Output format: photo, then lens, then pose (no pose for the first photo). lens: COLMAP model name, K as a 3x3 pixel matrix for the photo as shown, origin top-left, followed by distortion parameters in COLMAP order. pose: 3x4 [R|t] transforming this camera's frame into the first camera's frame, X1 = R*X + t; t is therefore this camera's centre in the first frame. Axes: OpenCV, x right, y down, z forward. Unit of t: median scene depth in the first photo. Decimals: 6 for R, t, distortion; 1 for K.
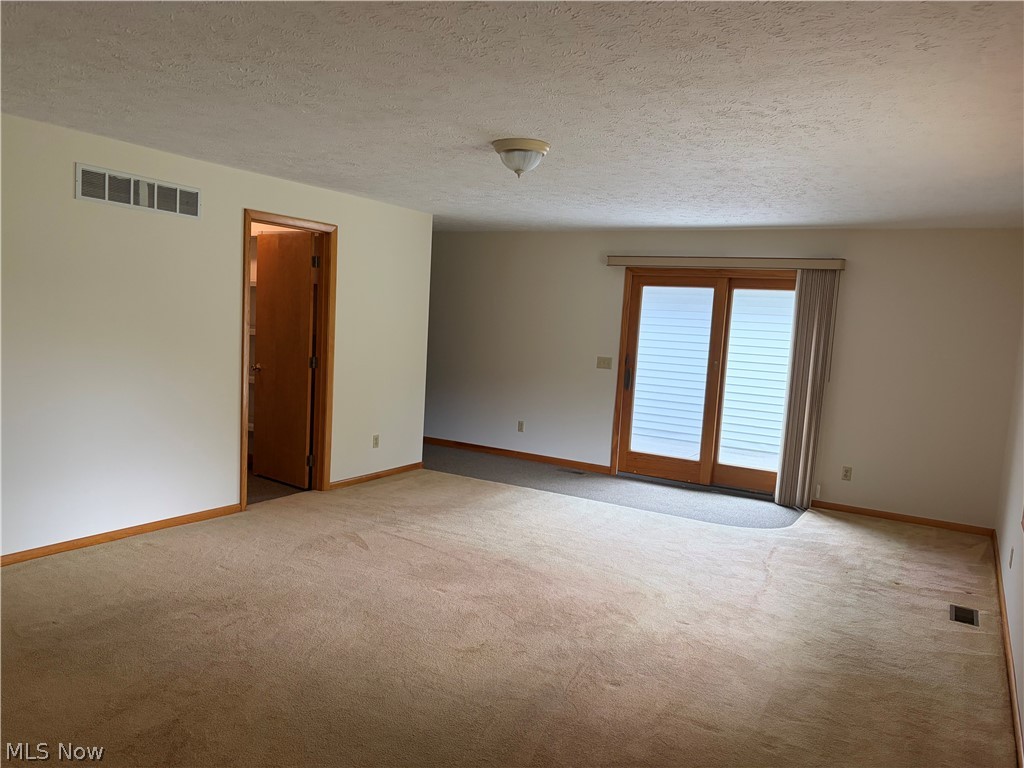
lens RADIAL K [[772.5, 0, 513.0], [0, 772.5, 384.9], [0, 0, 1]] dist [0.049595, -0.050423]
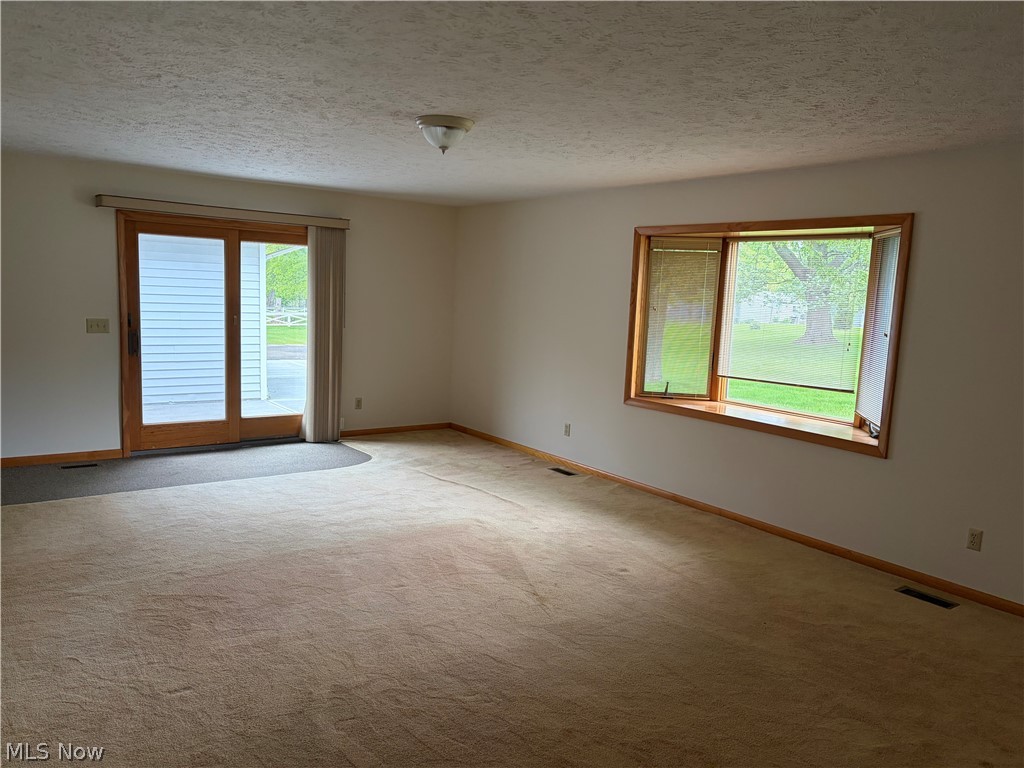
lens RADIAL K [[772.5, 0, 518.0], [0, 772.5, 382.2], [0, 0, 1]] dist [0.049595, -0.050423]
pose [[0.392266, -0.150407, 0.907472, -0.819424], [0.061919, 0.988621, 0.137092, -0.097636], [-0.917765, 0.002413, 0.397116, 0.466510]]
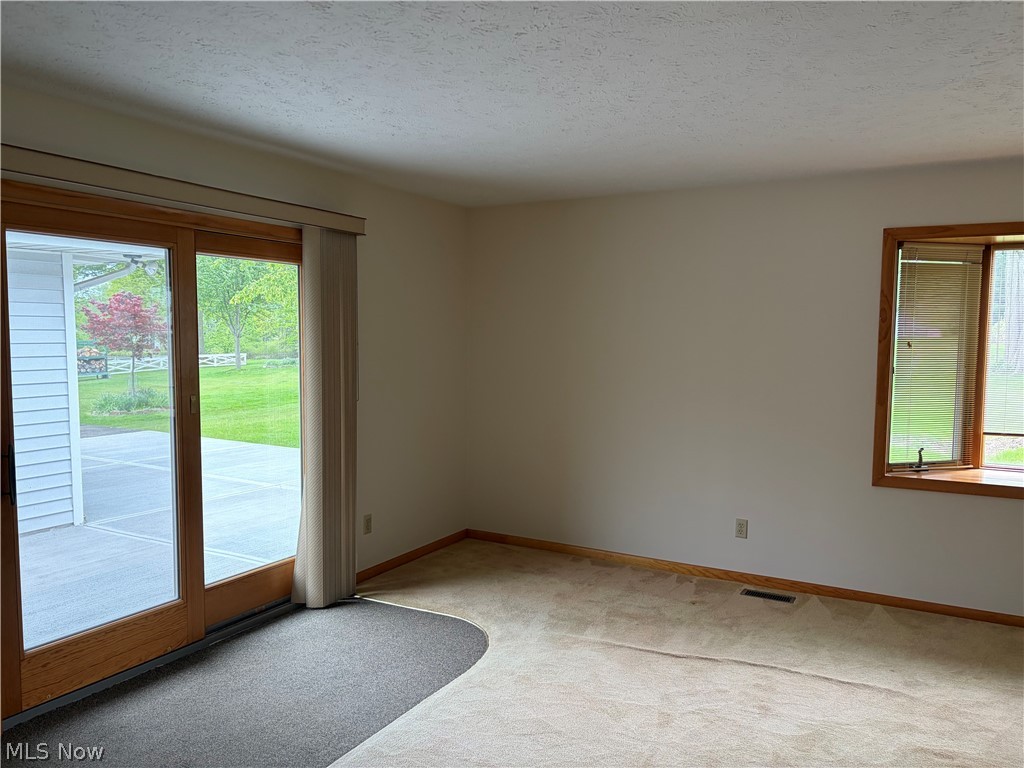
lens RADIAL K [[772.5, 0, 517.9], [0, 772.5, 383.5], [0, 0, 1]] dist [0.049595, -0.050423]
pose [[-0.018604, -0.122184, 0.992333, -0.397901], [0.083600, 0.988839, 0.123321, -0.135905], [-0.996326, 0.085253, -0.008182, 1.301222]]
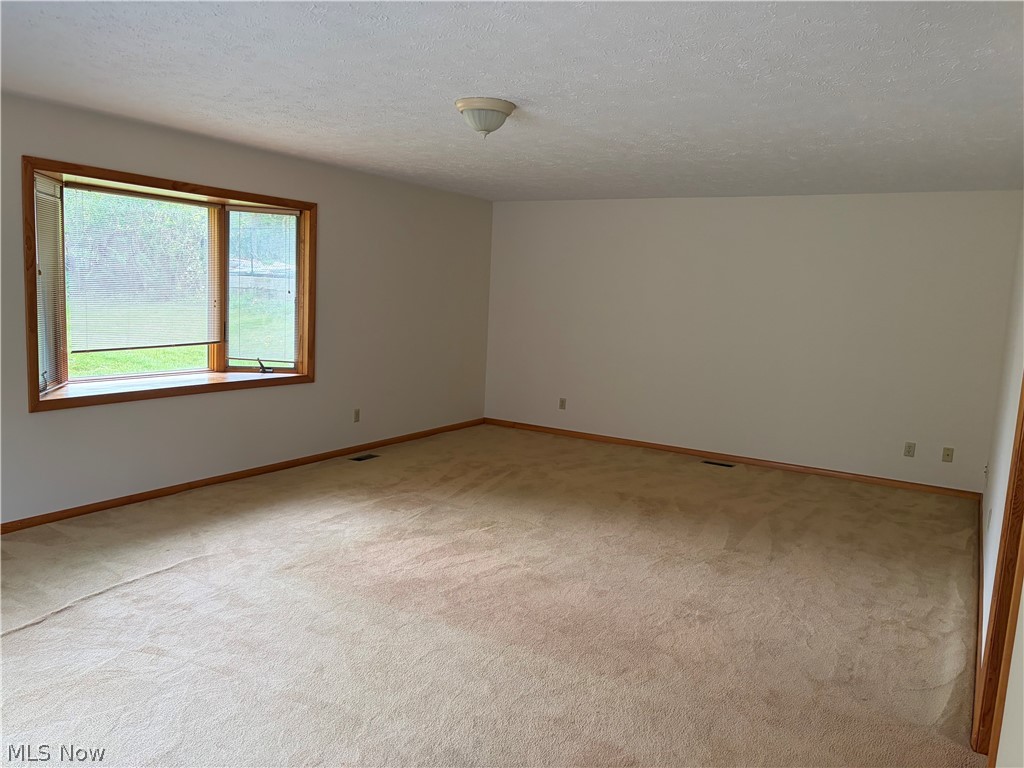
lens RADIAL K [[772.5, 0, 513.4], [0, 772.5, 383.3], [0, 0, 1]] dist [0.049595, -0.050423]
pose [[-0.994357, -0.106037, -0.003163, -0.050622], [-0.104218, 0.970871, 0.215752, -0.167182], [-0.019807, 0.214864, -0.976443, 1.820239]]
